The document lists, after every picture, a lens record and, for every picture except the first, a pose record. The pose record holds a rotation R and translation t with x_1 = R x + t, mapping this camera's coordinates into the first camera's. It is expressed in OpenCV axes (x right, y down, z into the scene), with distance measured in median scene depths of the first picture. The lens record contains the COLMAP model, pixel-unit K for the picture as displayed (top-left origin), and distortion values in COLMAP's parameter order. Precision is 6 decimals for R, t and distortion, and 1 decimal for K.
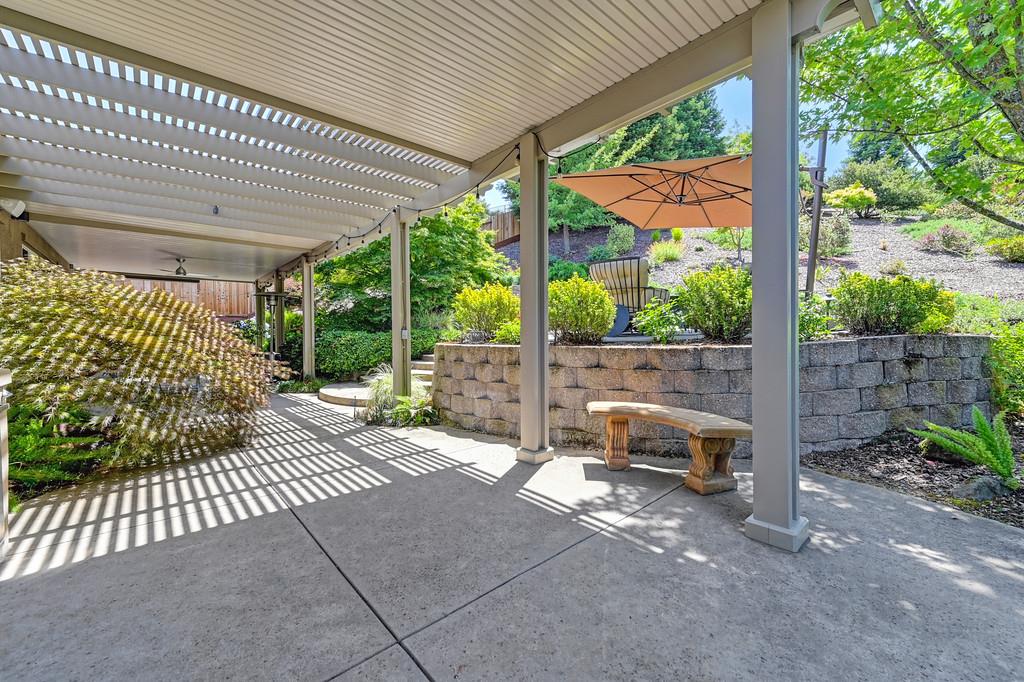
lens RADIAL K [[408.9, 0, 515.0], [0, 408.9, 343.1], [0, 0, 1]] dist [-0.013916, -0.000187]
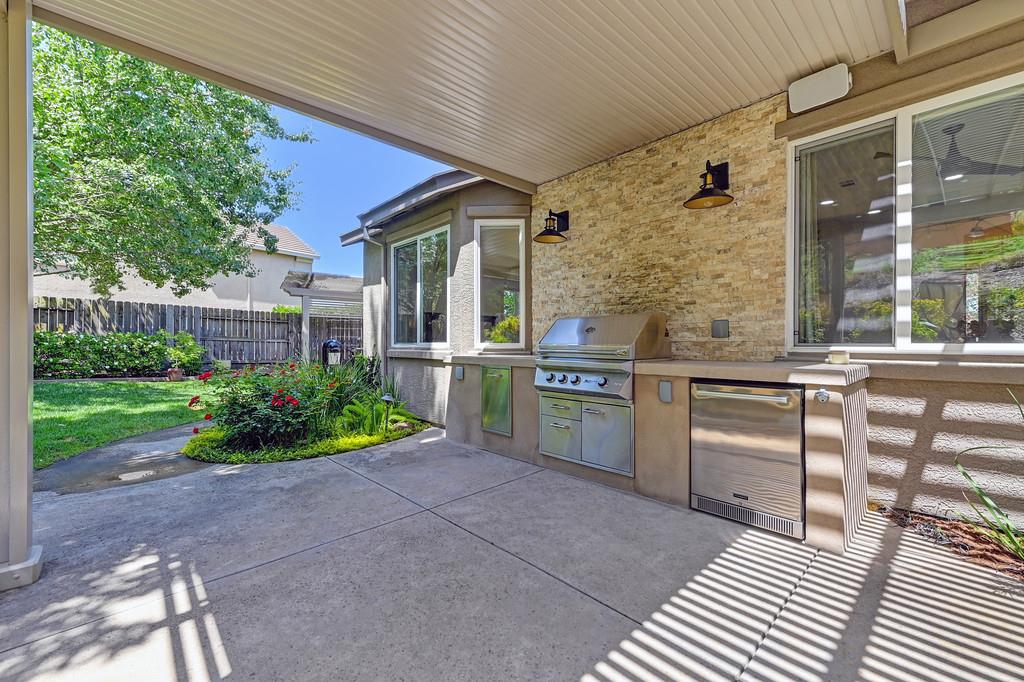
lens RADIAL K [[427.7, 0, 515.2], [0, 427.7, 344.3], [0, 0, 1]] dist [0.003290, 0.000180]
pose [[-0.999690, 0.006997, -0.023895, -0.422123], [0.006609, 0.999846, 0.016280, -0.025029], [0.024005, 0.016117, -0.999582, 1.933914]]
